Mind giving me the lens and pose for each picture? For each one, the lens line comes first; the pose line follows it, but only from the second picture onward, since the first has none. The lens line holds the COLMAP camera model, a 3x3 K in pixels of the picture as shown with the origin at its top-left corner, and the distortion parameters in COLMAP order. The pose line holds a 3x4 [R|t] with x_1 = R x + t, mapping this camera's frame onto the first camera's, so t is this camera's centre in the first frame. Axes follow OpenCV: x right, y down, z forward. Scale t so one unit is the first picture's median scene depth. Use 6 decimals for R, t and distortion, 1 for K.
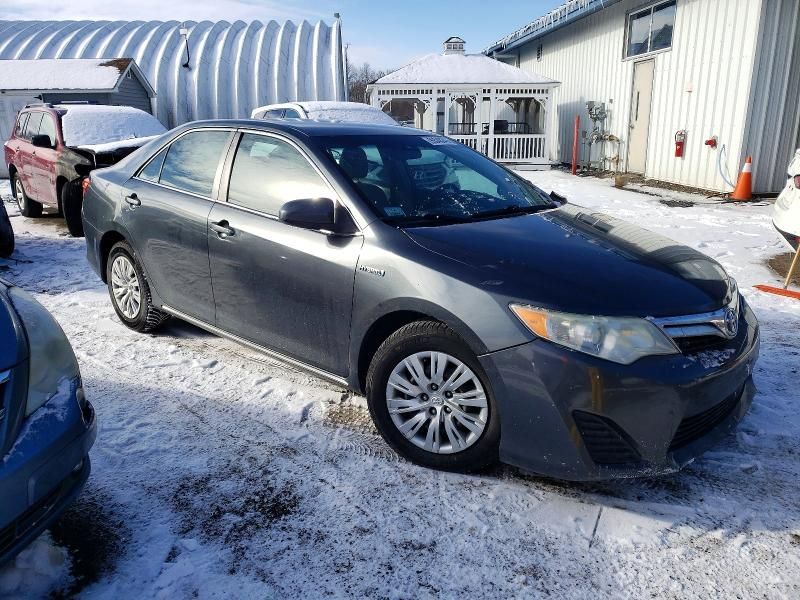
lens RADIAL K [[651.2, 0, 400.0], [0, 651.2, 300.0], [0, 0, 1]] dist [0.004244, 0.003129]
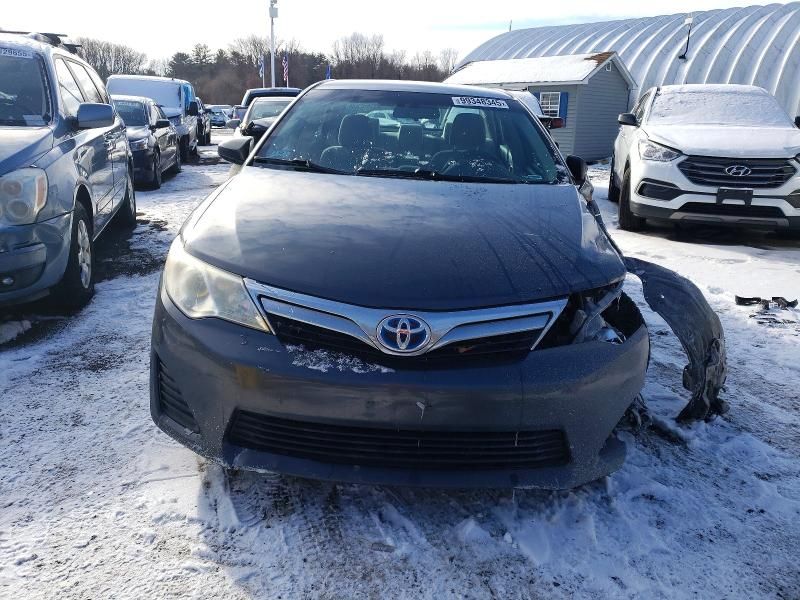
lens RADIAL K [[651.2, 0, 400.0], [0, 651.2, 300.0], [0, 0, 1]] dist [0.004244, 0.003129]
pose [[0.634906, 0.224936, -0.739120, 1.112759], [-0.230332, 0.968283, 0.096822, -0.071816], [0.737456, 0.108770, 0.666579, 0.579310]]
